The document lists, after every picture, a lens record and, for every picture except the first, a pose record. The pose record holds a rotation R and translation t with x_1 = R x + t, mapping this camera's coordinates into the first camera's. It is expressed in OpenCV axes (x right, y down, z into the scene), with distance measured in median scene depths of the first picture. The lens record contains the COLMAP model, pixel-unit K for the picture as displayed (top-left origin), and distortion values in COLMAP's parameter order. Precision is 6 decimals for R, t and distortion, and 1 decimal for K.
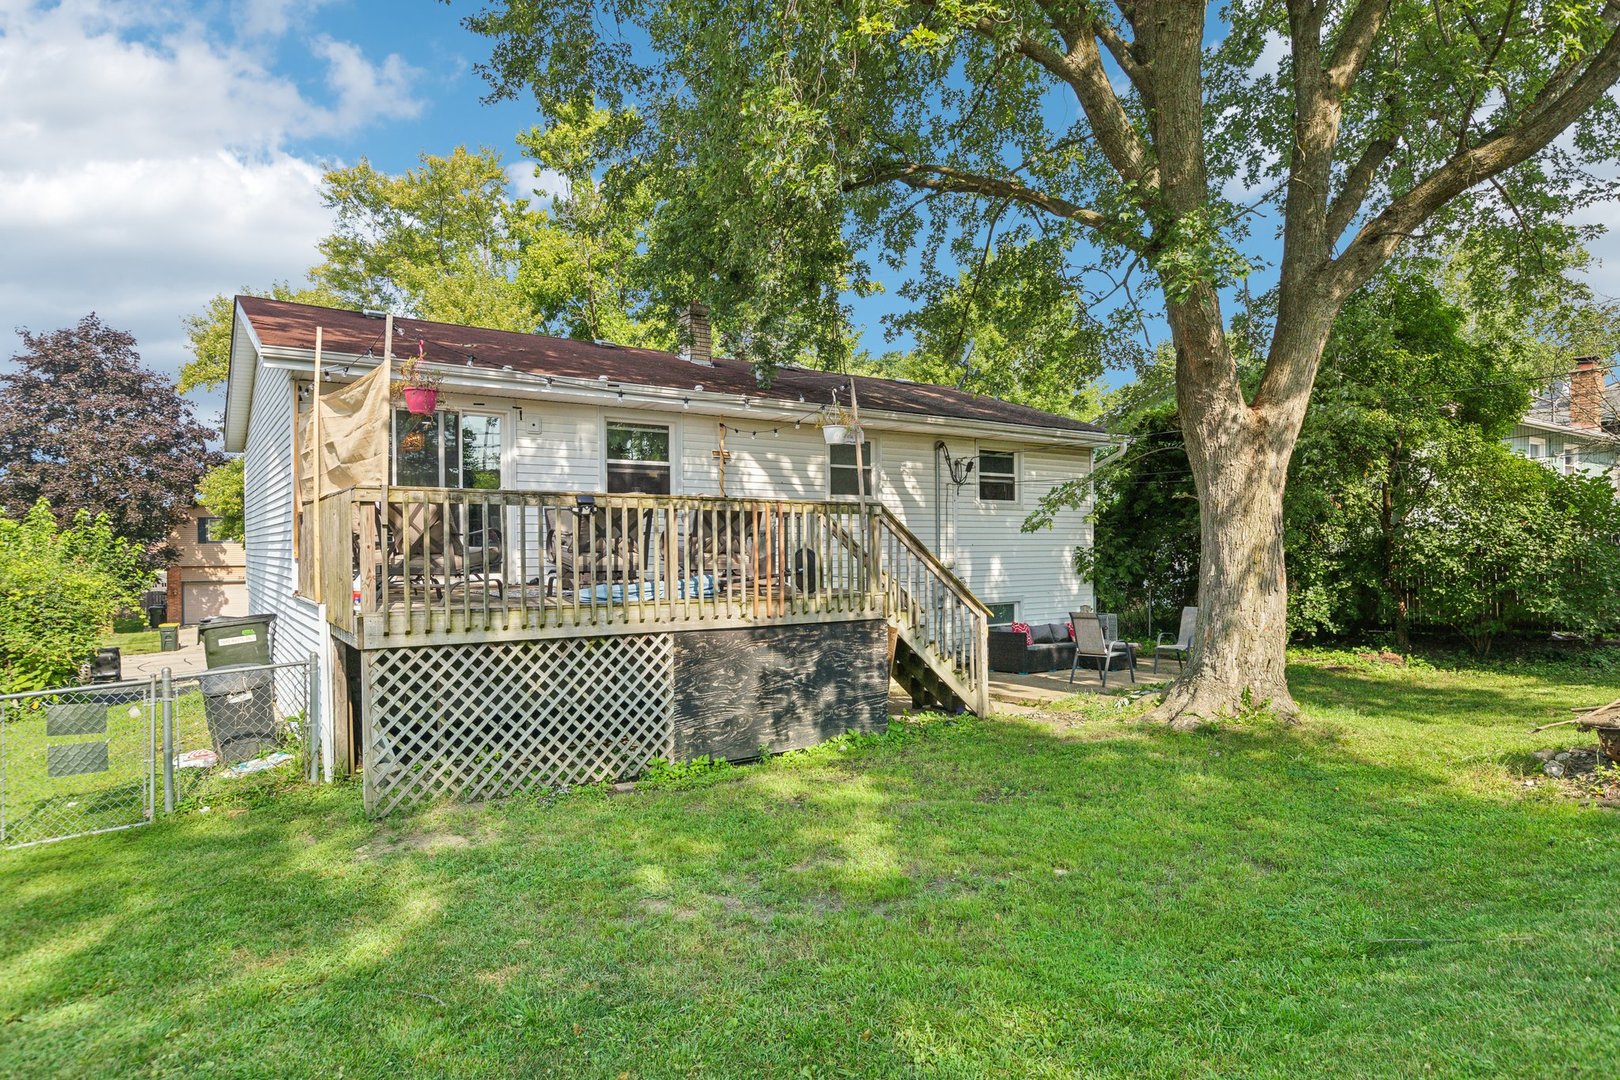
lens RADIAL K [[927.9, 0, 810.0], [0, 927.9, 540.0], [0, 0, 1]] dist [-0.057994, 0.003398]
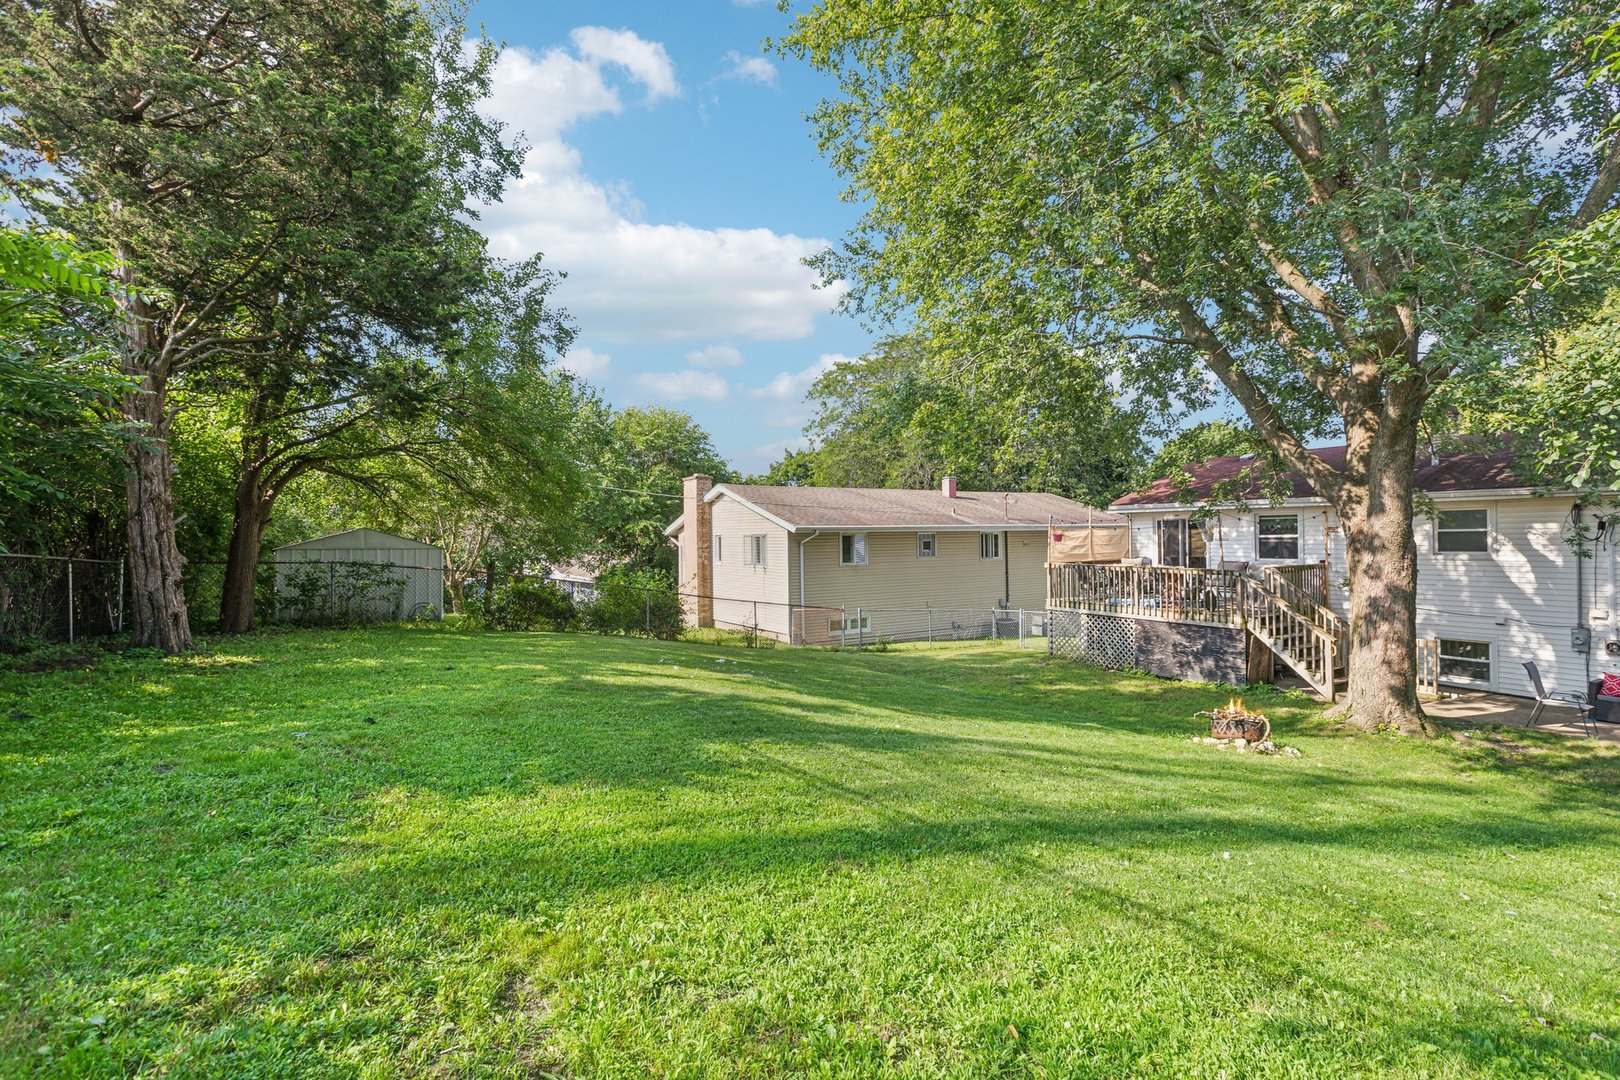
lens RADIAL K [[778.8, 0, 810.0], [0, 778.8, 540.0], [0, 0, 1]] dist [-0.000770, -0.000282]
pose [[-0.070103, 0.017063, -0.997394, 1.788135], [0.012187, 0.999794, 0.016247, -0.143380], [0.997465, -0.011016, -0.070297, 0.218146]]
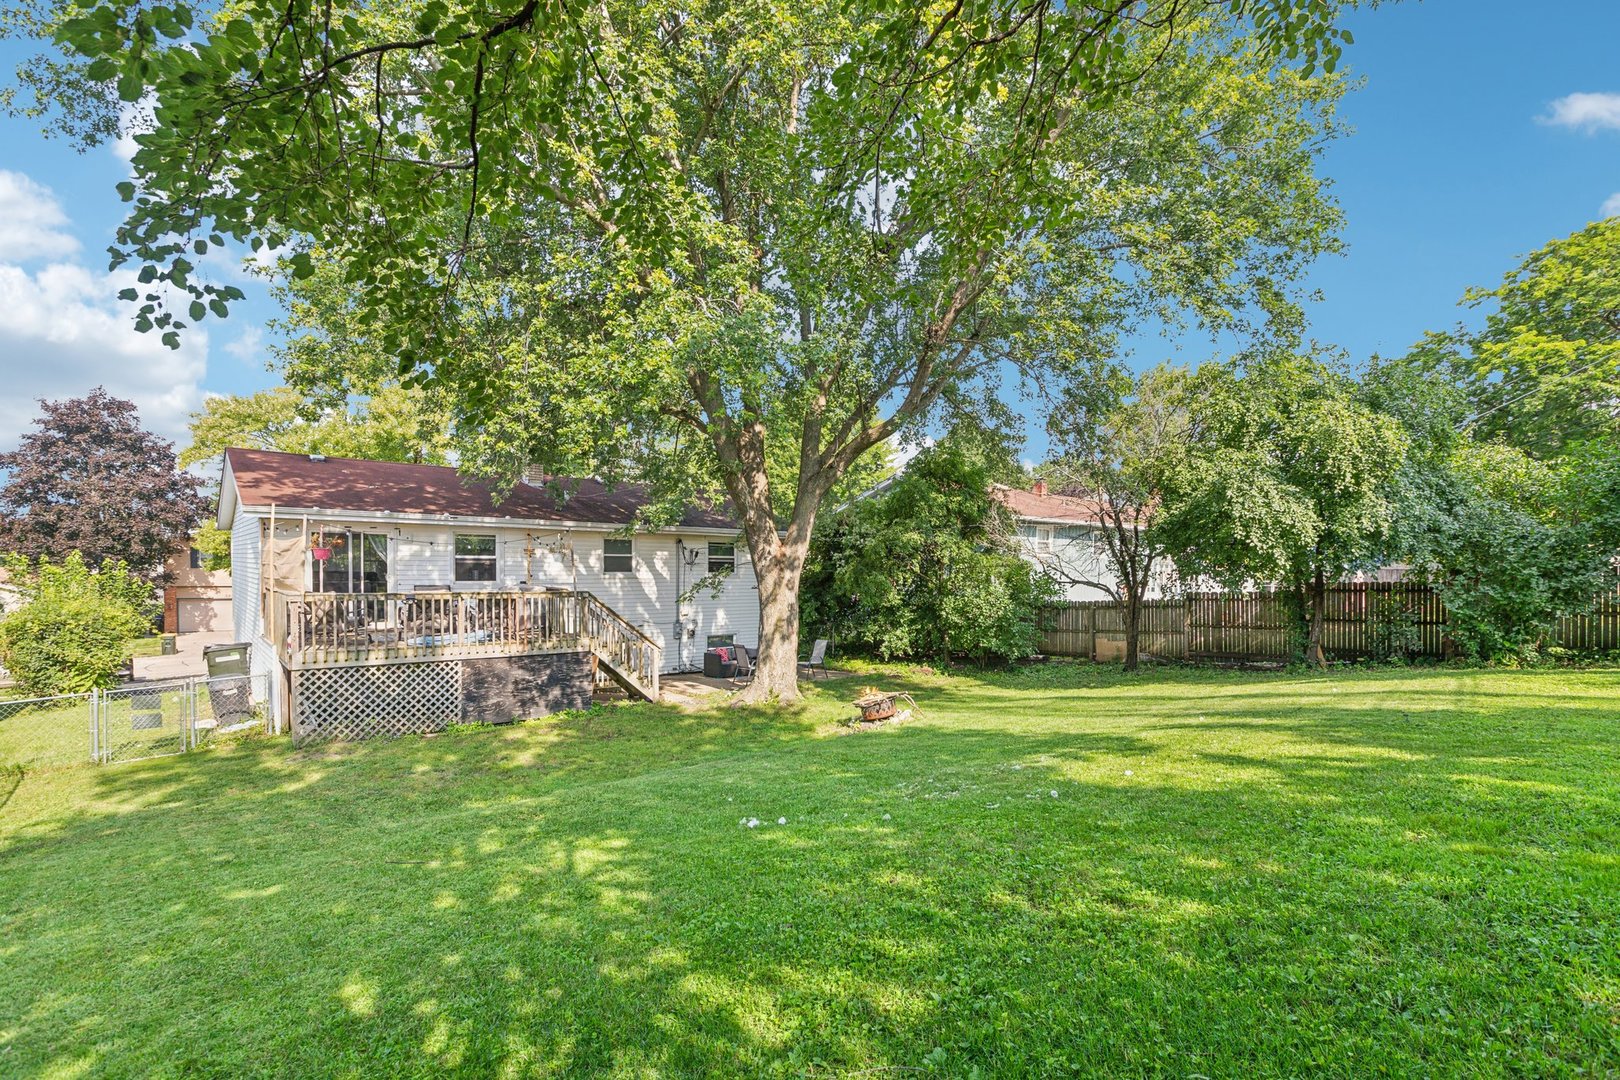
lens RADIAL K [[749.8, 0, 817.8], [0, 749.8, 591.6], [0, 0, 1]] dist [-0.040531, -0.000944]
pose [[0.992466, 0.018807, 0.121065, 0.361714], [-0.023354, 0.999070, 0.036257, -0.107189], [-0.120271, -0.038811, 0.991982, -0.587438]]
